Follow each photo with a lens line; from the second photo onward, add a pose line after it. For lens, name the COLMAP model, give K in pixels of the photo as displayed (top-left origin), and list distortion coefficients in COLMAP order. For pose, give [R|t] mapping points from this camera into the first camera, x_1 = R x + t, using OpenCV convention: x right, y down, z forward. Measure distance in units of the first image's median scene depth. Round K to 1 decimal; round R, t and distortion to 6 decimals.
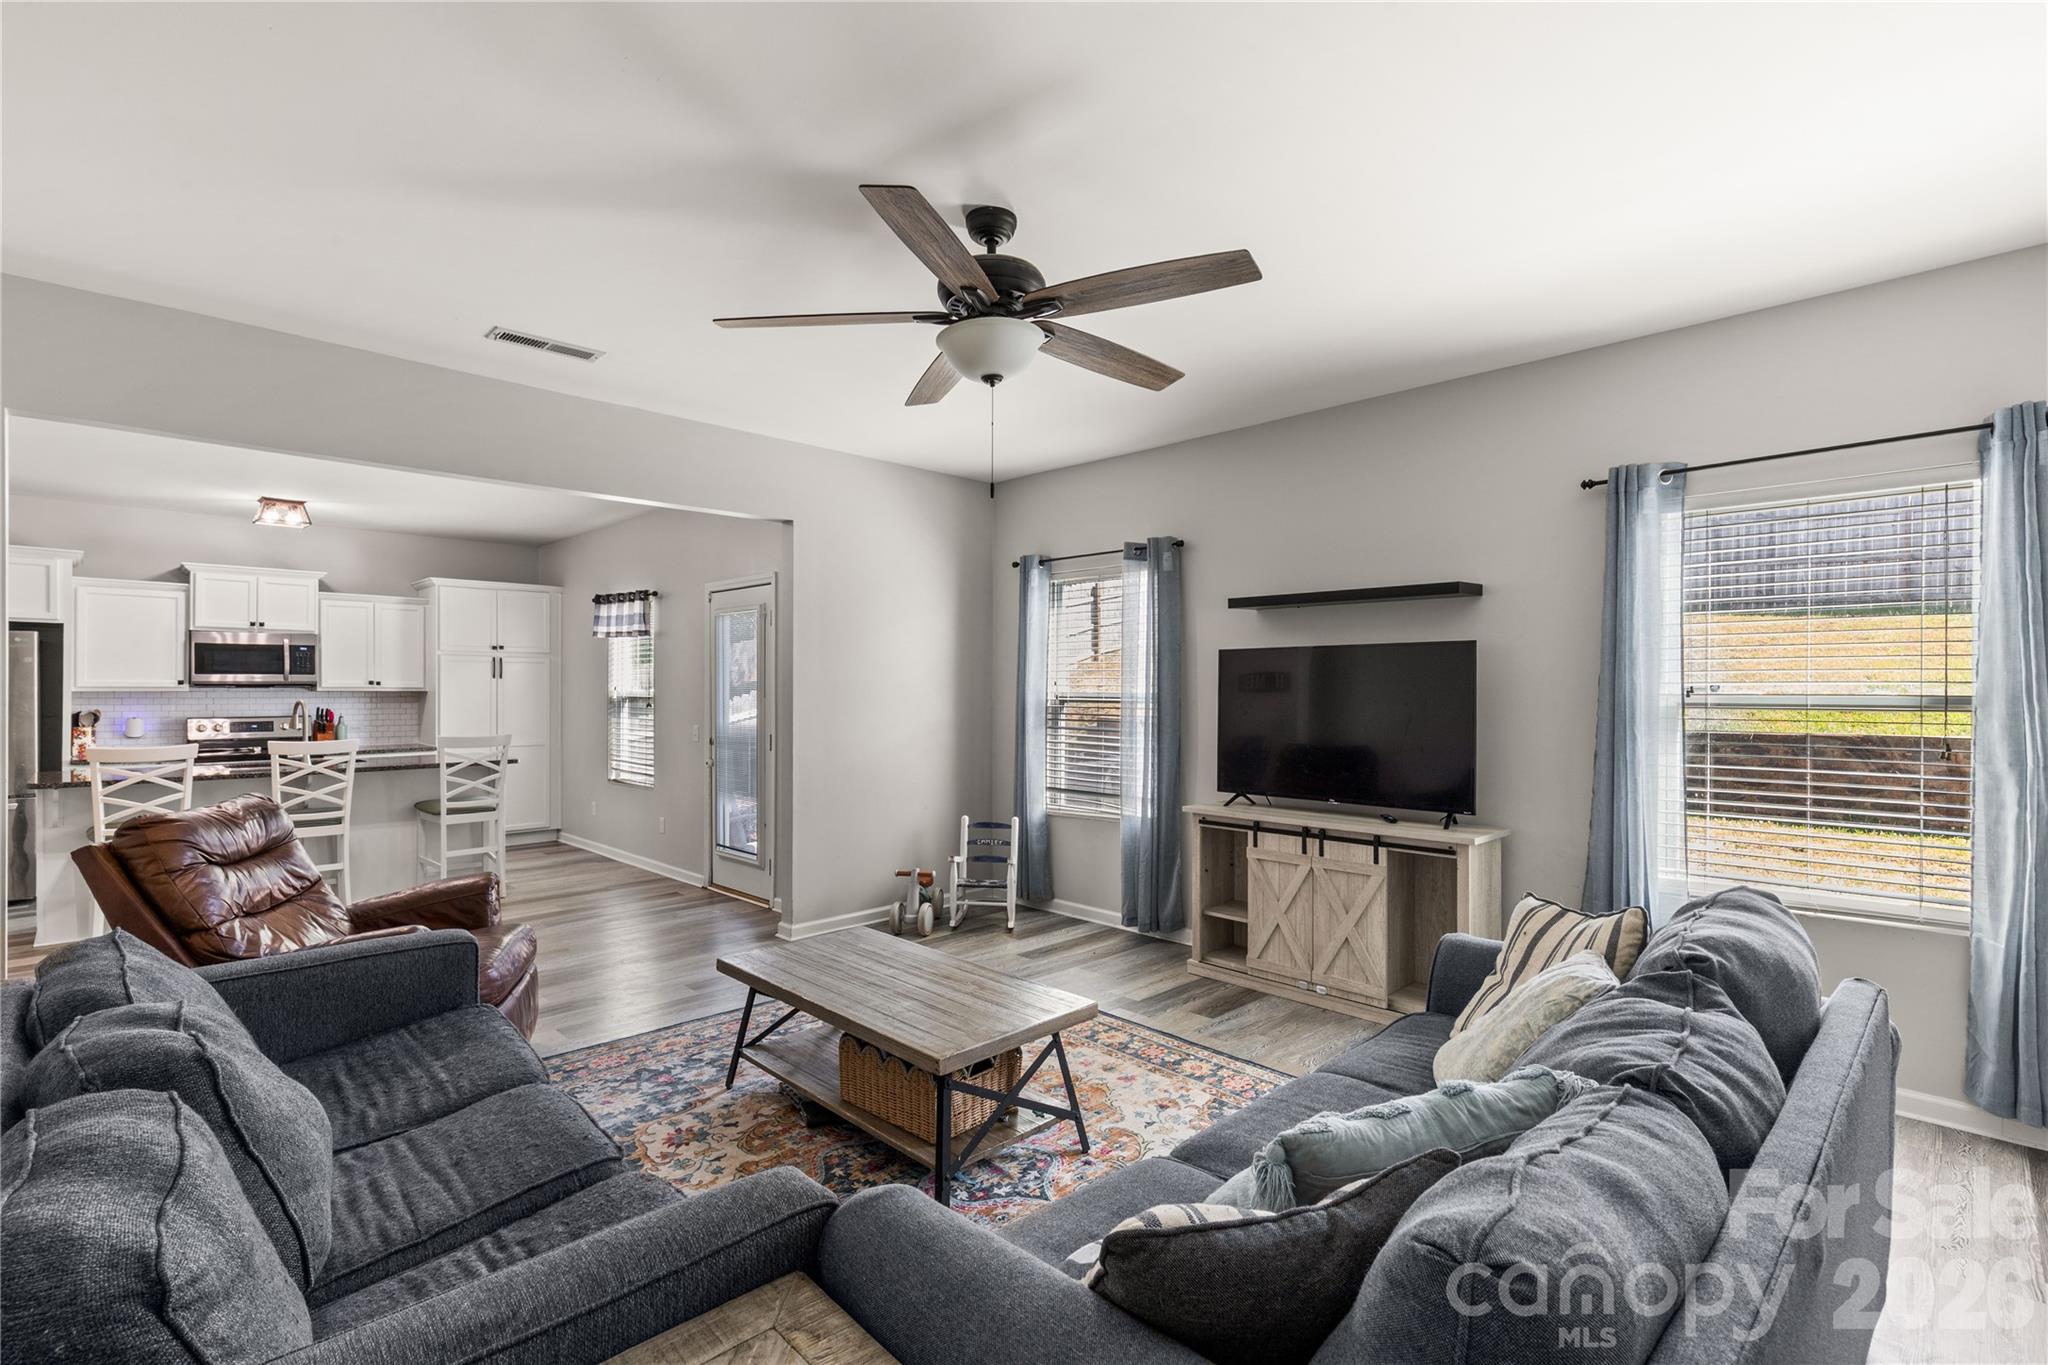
lens RADIAL K [[942.8, 0, 1028.6], [0, 942.8, 686.5], [0, 0, 1]] dist [0.001684, 0.000170]
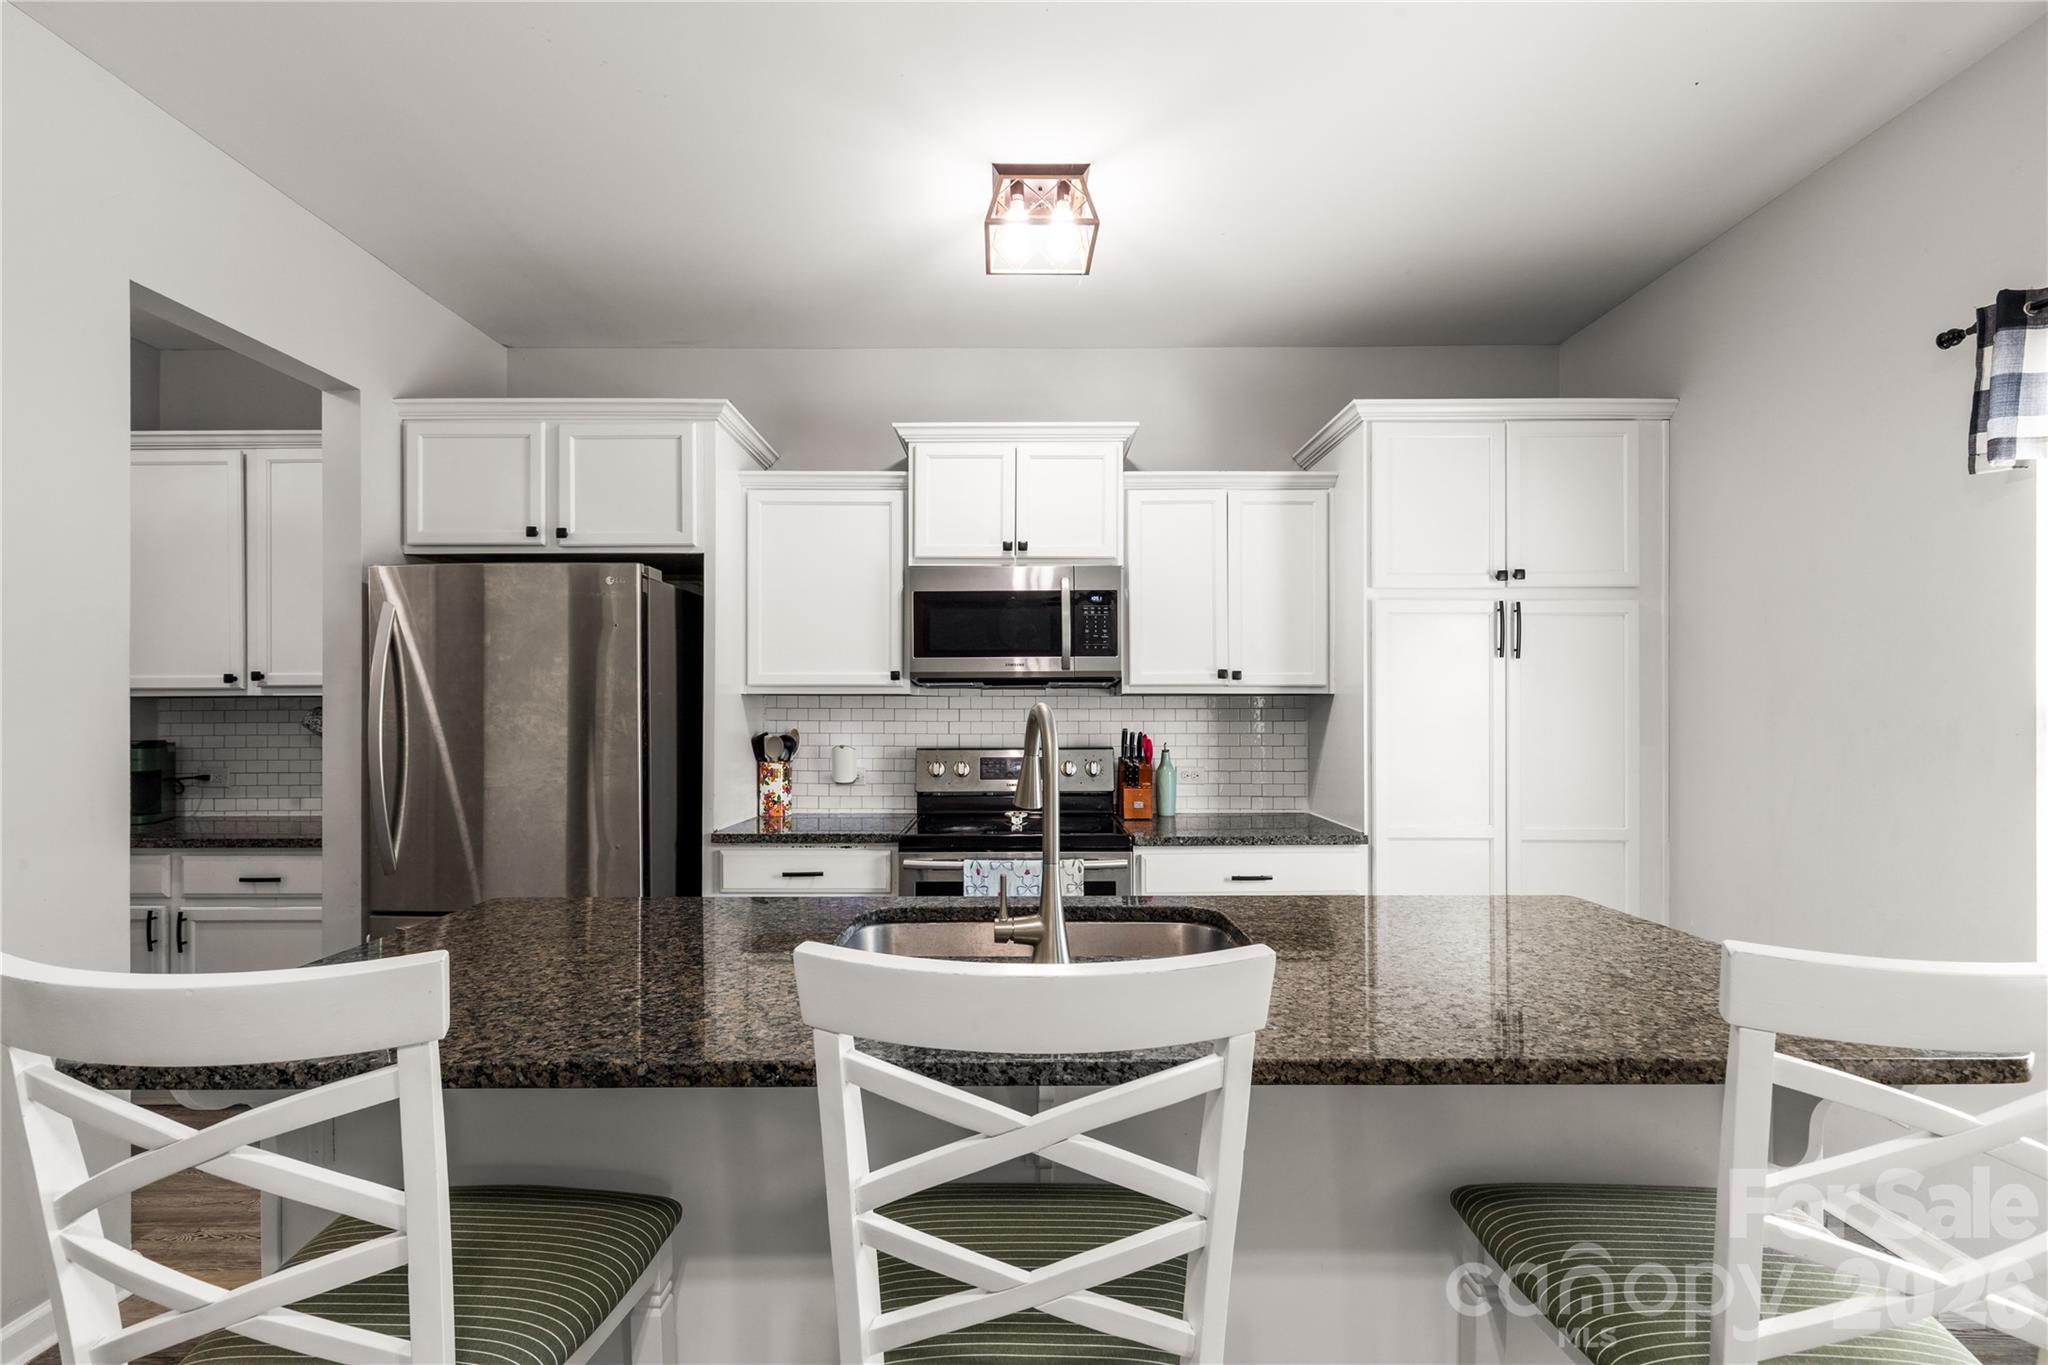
lens RADIAL K [[928.0, 0, 1016.4], [0, 928.0, 715.1], [0, 0, 1]] dist [0.002108, -0.000483]
pose [[0.709489, 0.000830, -0.704716, -0.518241], [0.003540, 0.999982, 0.004742, 0.013815], [0.704707, -0.005860, 0.709474, 0.705710]]
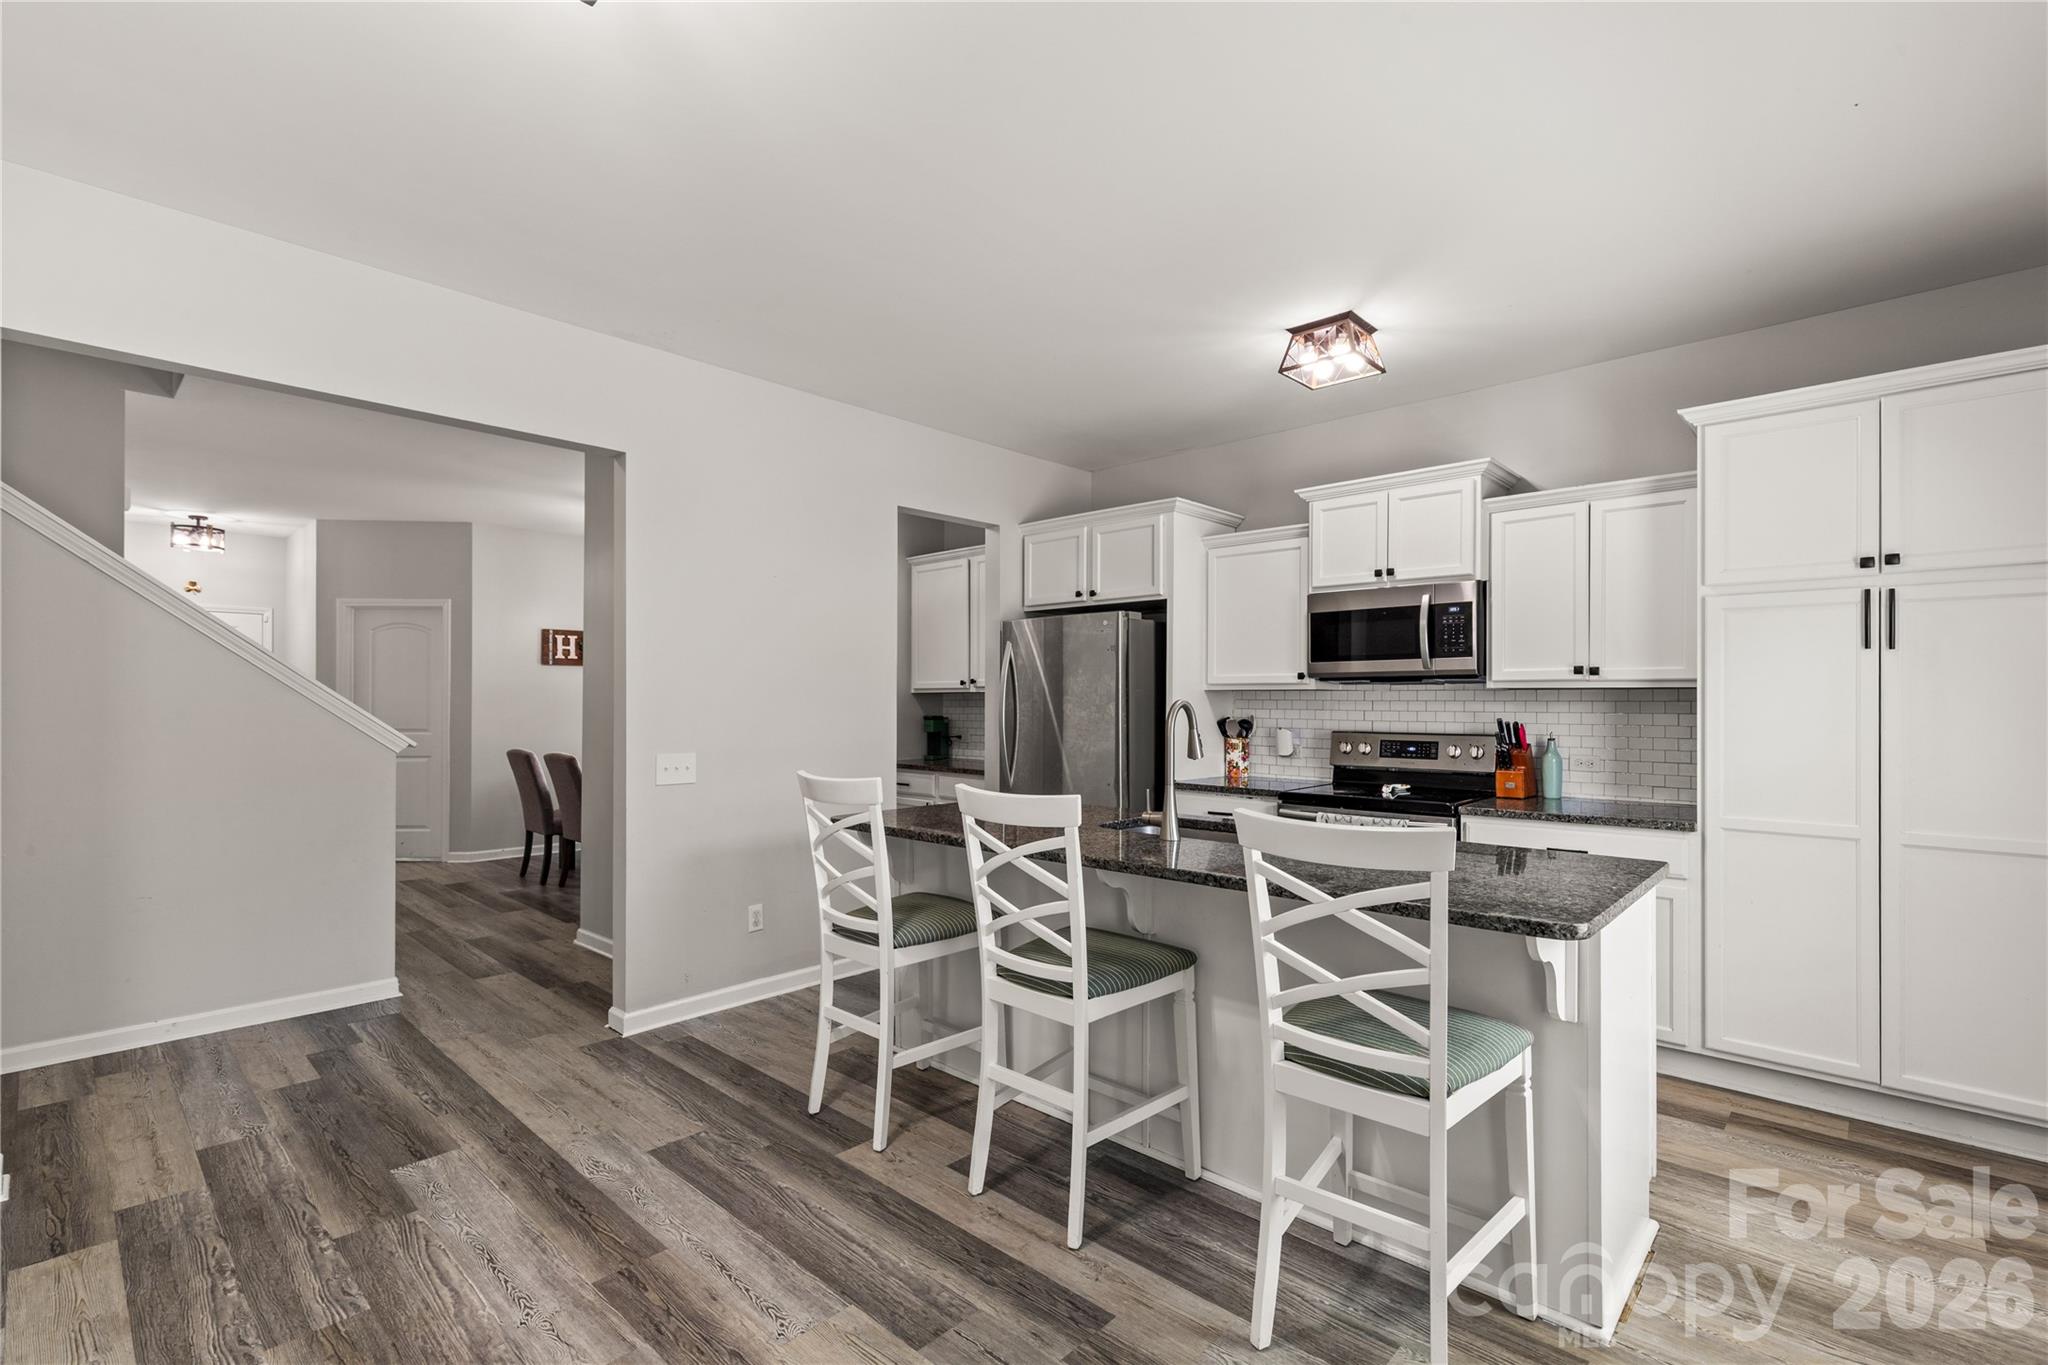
lens RADIAL K [[915.4, 0, 1018.6], [0, 915.4, 706.1], [0, 0, 1]] dist [0.003121, 0.000230]
pose [[0.035431, 0.005646, -0.999356, -0.272176], [0.000005, 0.999984, 0.005650, 0.012805], [0.999372, -0.000205, 0.035430, 0.782290]]
